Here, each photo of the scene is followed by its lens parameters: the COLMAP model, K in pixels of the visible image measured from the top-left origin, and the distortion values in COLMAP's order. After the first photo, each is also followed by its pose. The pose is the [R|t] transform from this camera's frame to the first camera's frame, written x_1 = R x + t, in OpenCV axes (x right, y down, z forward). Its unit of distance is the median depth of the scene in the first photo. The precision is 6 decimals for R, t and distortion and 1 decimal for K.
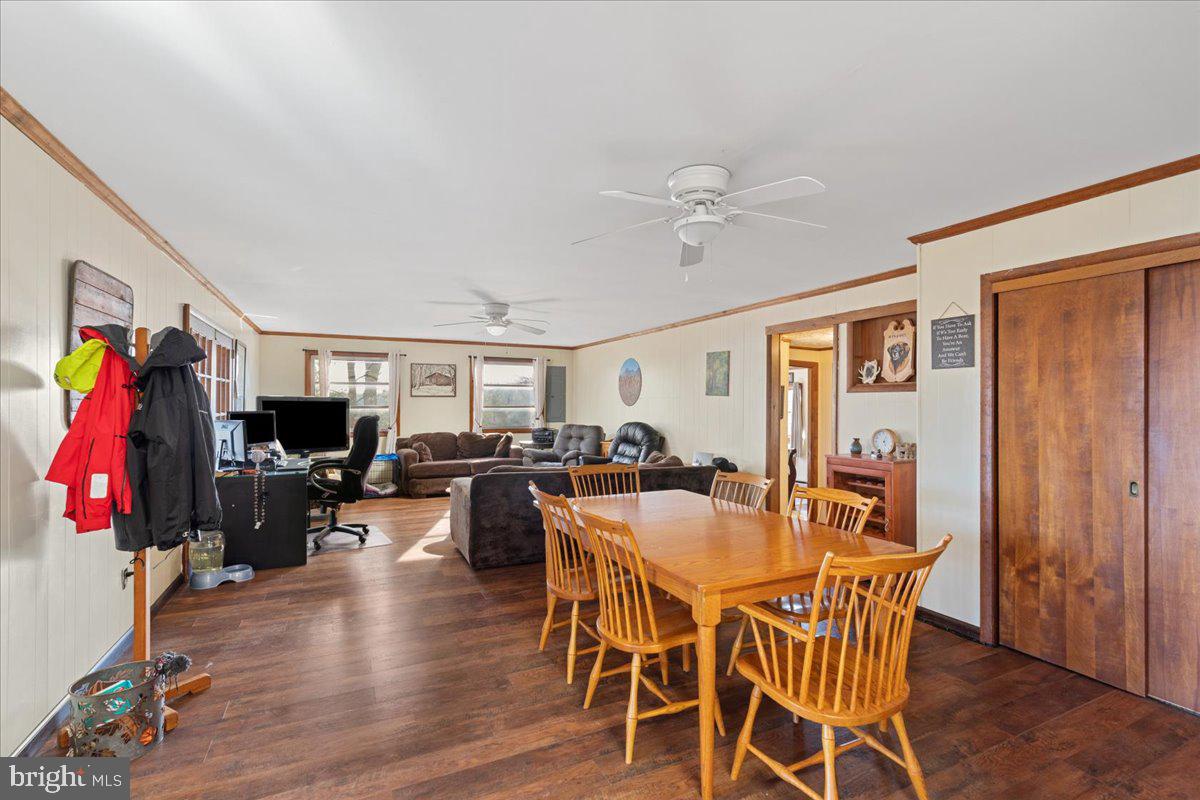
lens RADIAL K [[545.8, 0, 600.5], [0, 545.8, 402.4], [0, 0, 1]] dist [0.009567, -0.000075]
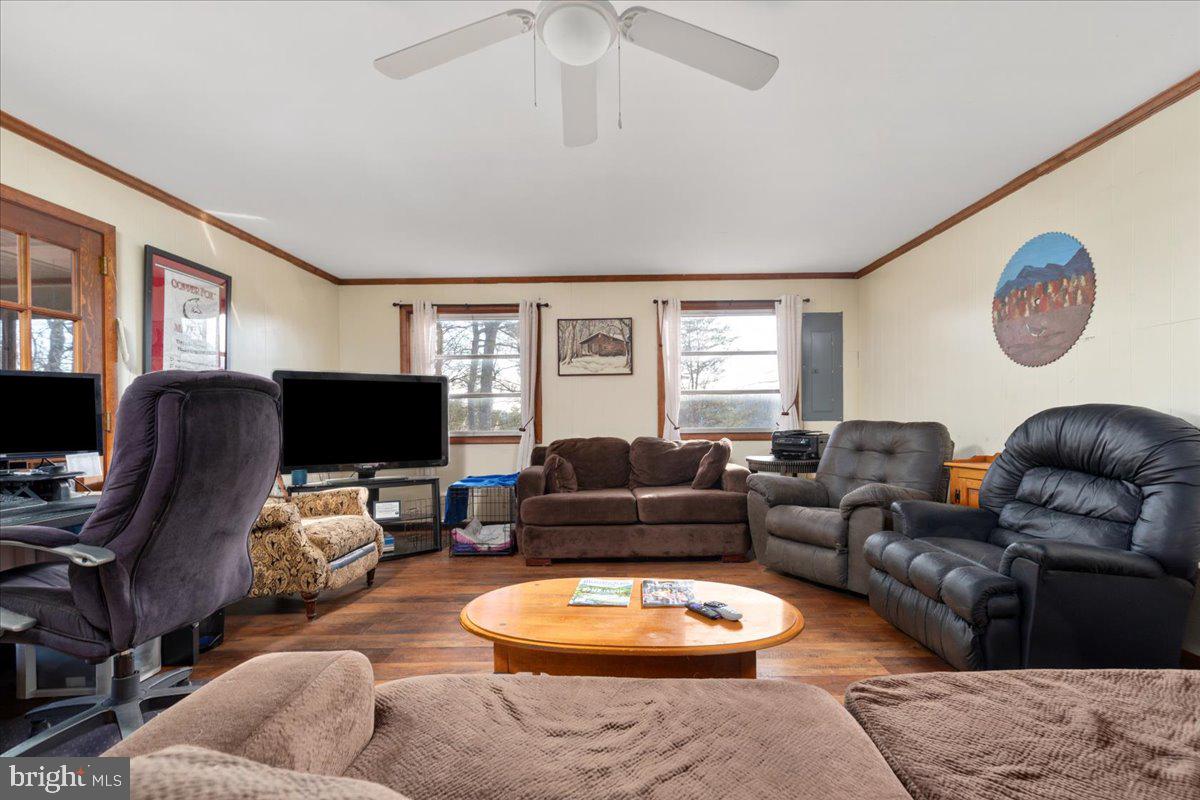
lens RADIAL K [[575.2, 0, 600.5], [0, 575.2, 416.6], [0, 0, 1]] dist [0.000511, 0.000049]
pose [[0.901842, -0.011135, -0.431923, -0.041545], [0.014668, 0.999881, 0.004849, 0.031142], [0.431817, -0.010708, 0.901898, 0.481183]]
